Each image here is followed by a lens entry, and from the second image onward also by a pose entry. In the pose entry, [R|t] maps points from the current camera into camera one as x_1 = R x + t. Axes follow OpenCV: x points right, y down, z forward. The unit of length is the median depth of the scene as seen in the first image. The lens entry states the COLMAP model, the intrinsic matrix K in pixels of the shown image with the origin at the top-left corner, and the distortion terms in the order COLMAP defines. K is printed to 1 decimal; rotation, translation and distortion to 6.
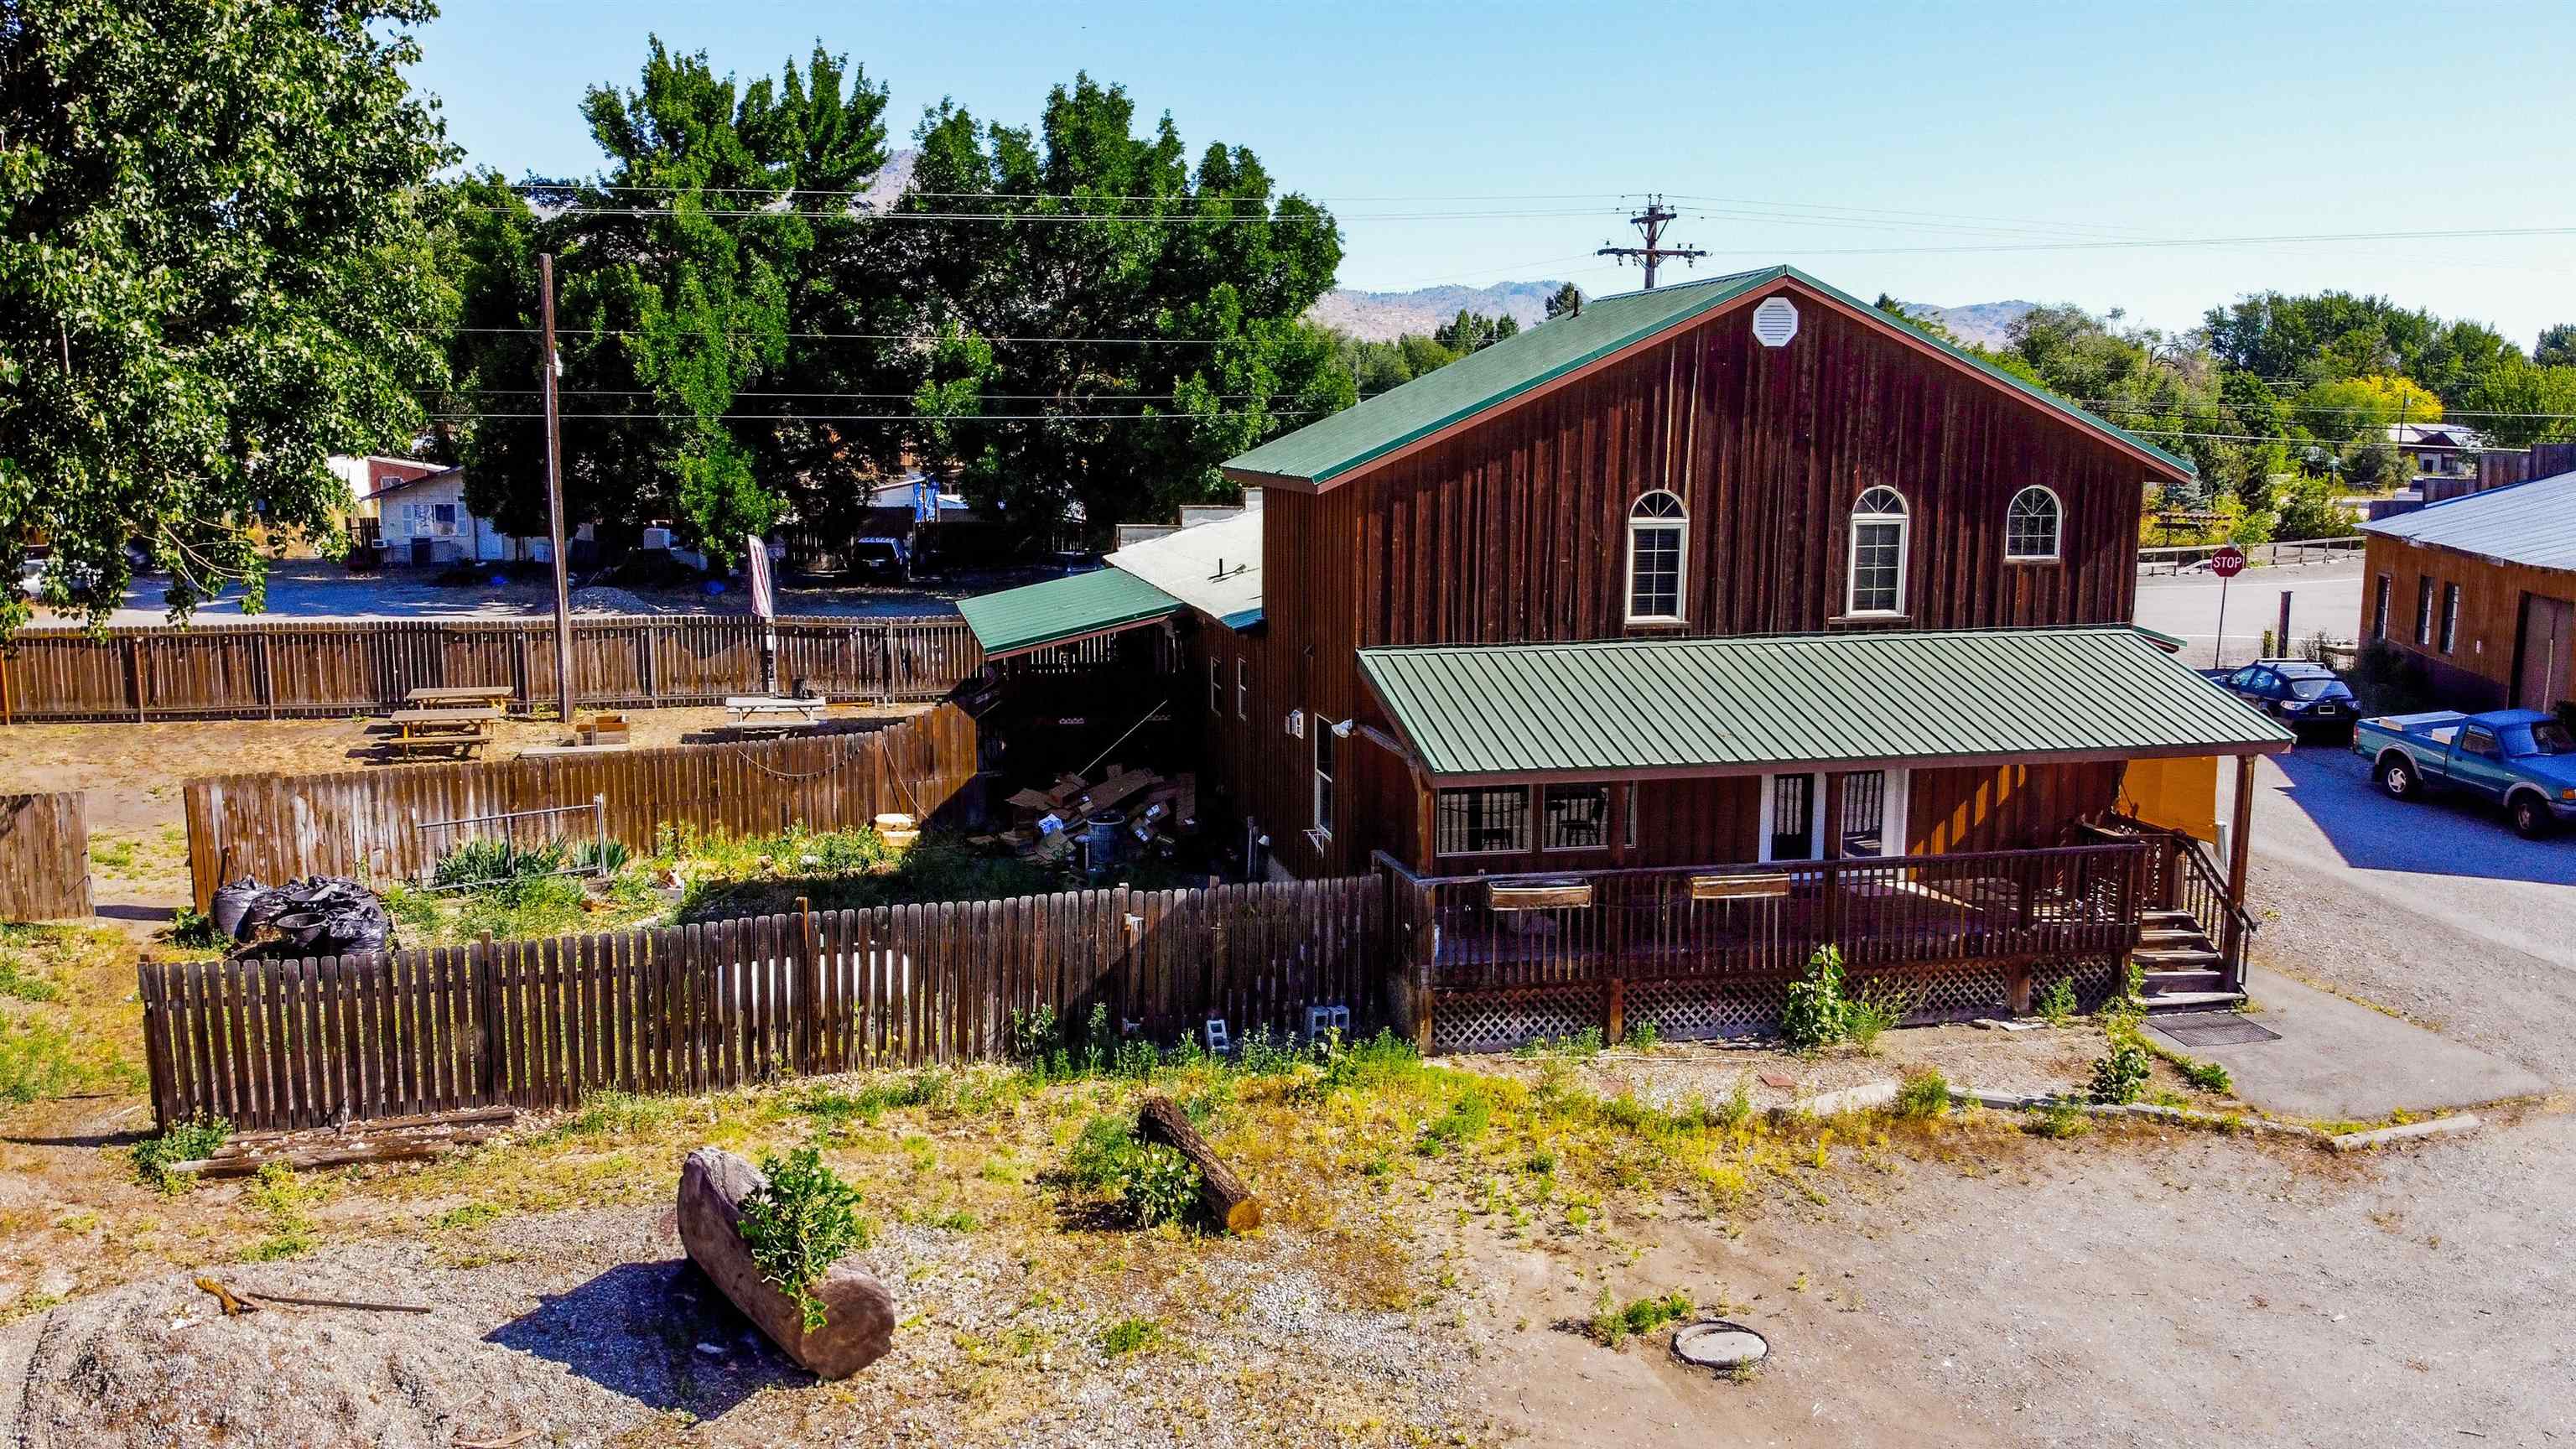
lens RADIAL K [[1887.5, 0, 1288.0], [0, 1887.5, 724.5], [0, 0, 1]] dist [-0.001603, -0.001906]
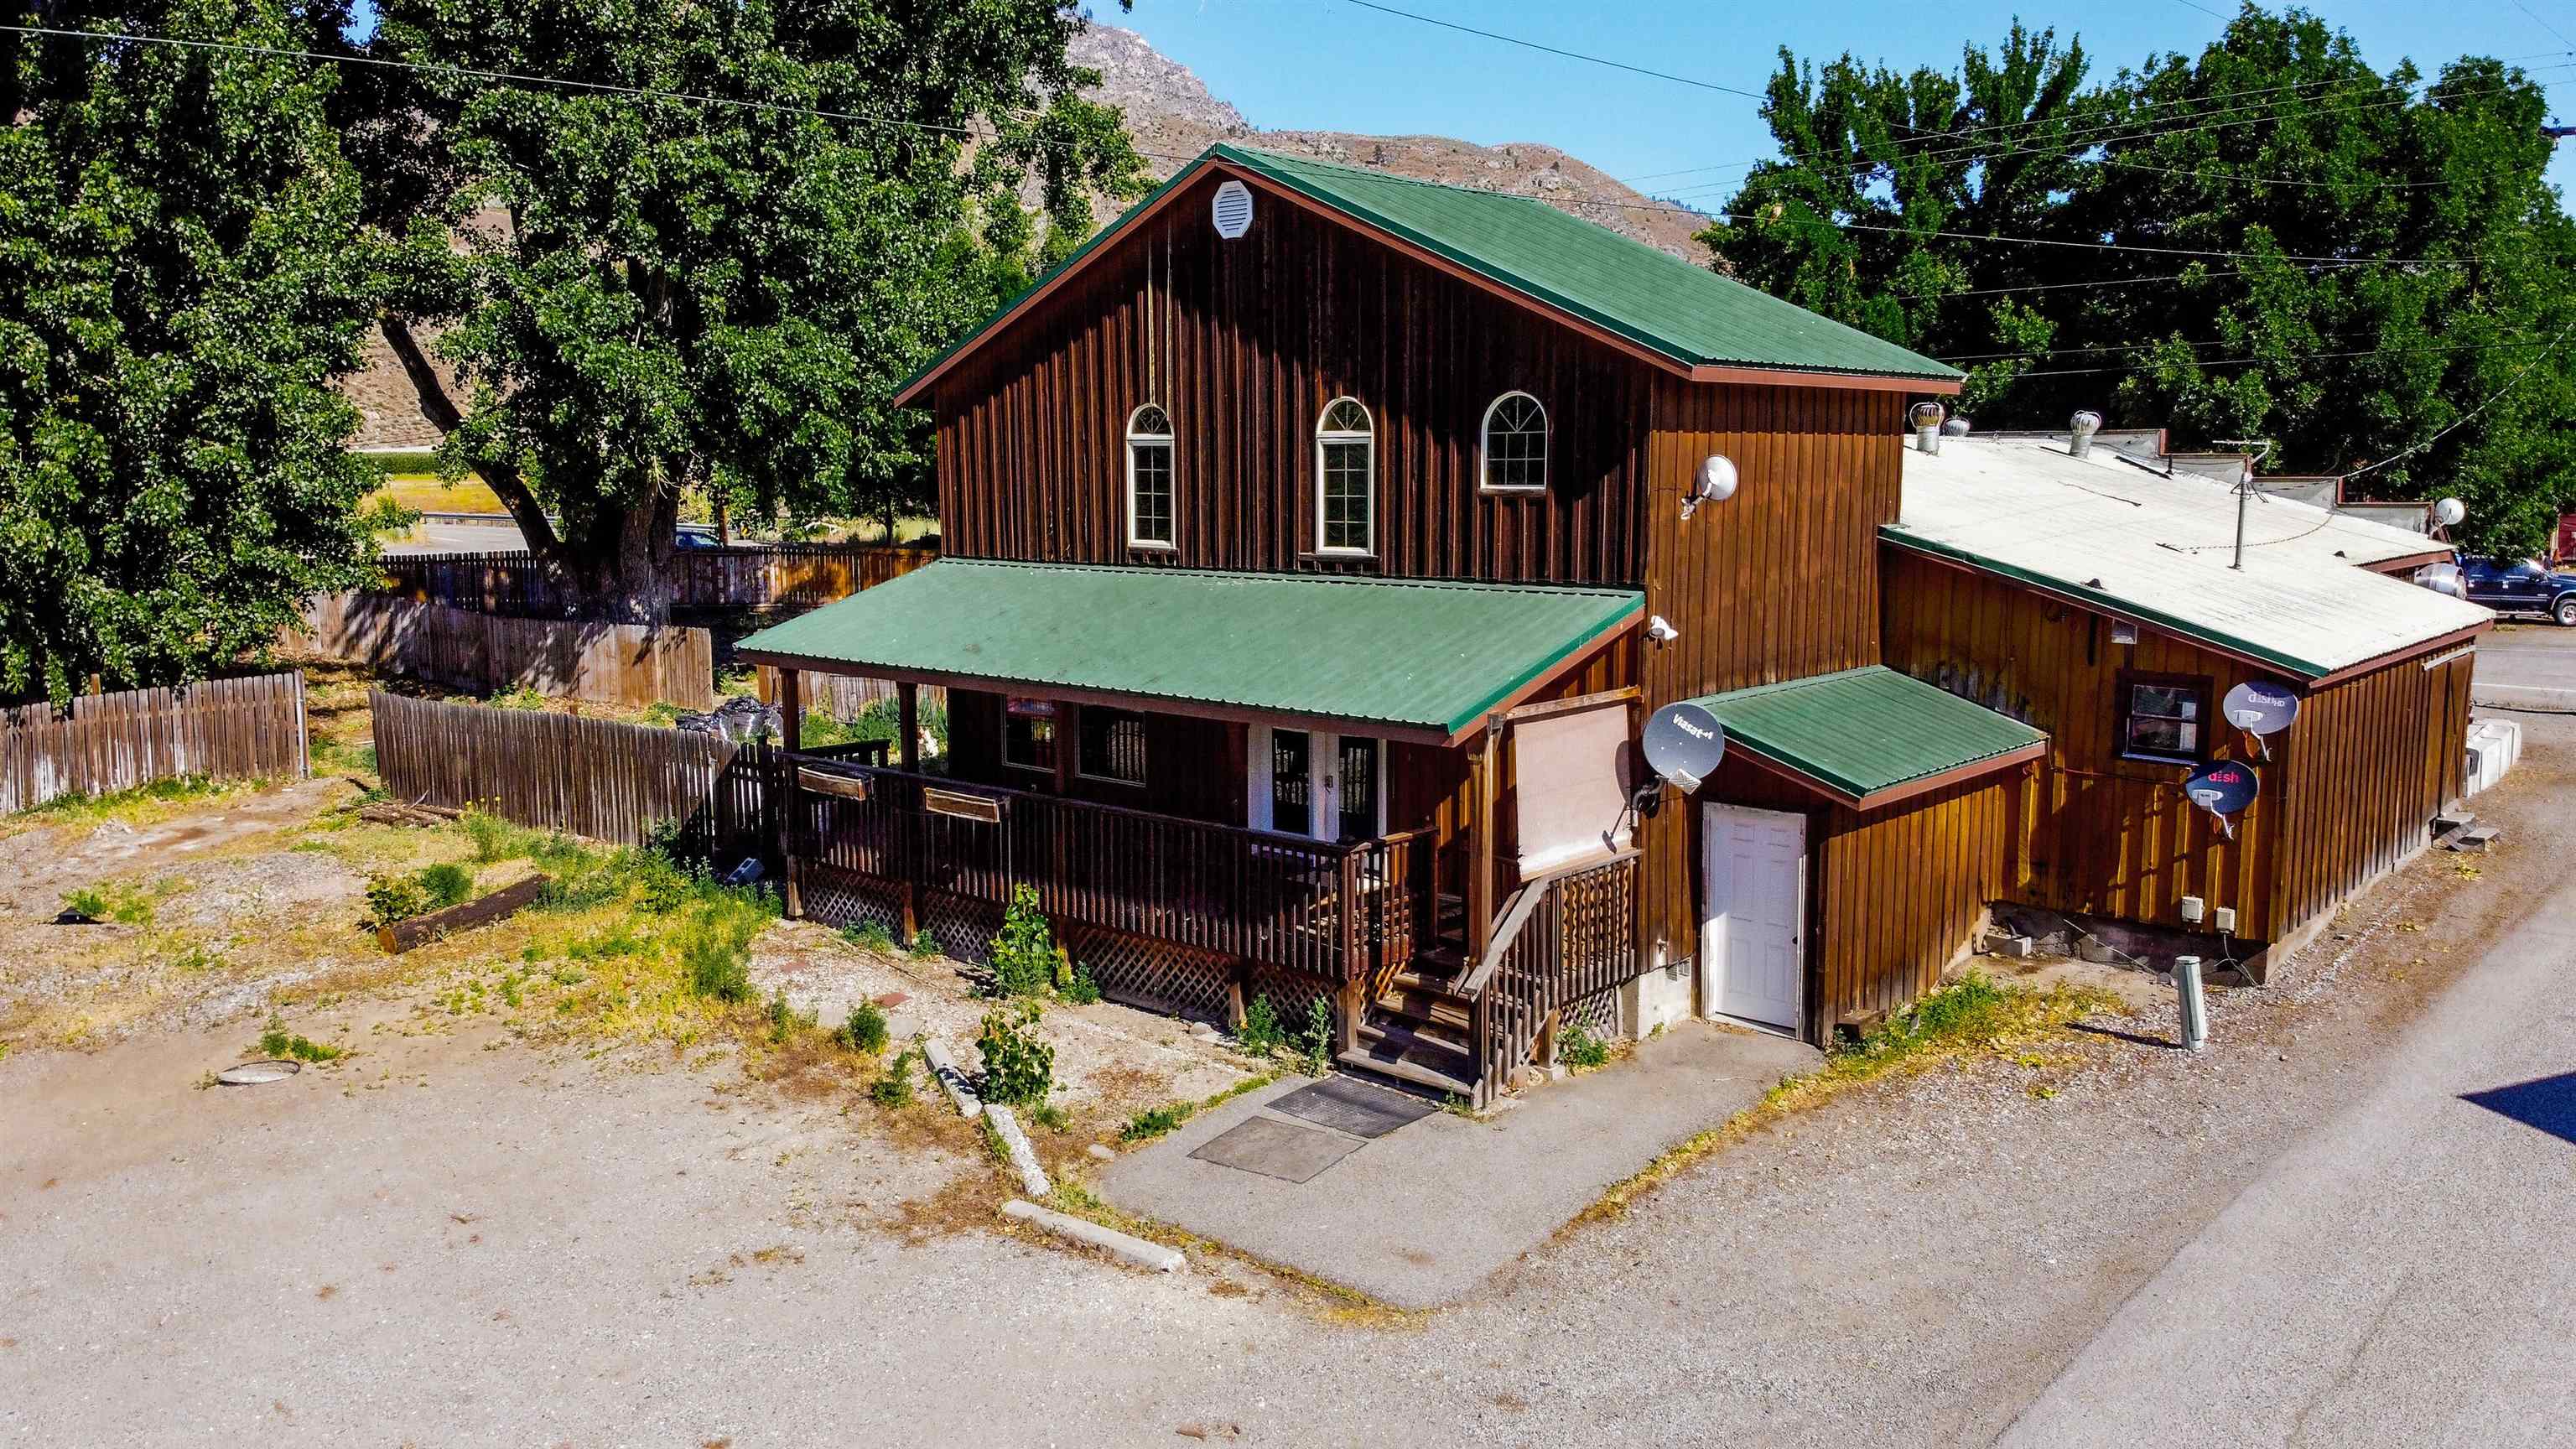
lens RADIAL K [[1896.1, 0, 1350.3], [0, 1896.1, 711.7], [0, 0, 1]] dist [0.157437, -0.280988]
pose [[0.587697, 0.104438, -0.802312, 1.003286], [-0.133125, 0.990601, 0.031433, -0.015360], [0.798054, 0.088335, 0.596077, 0.512752]]
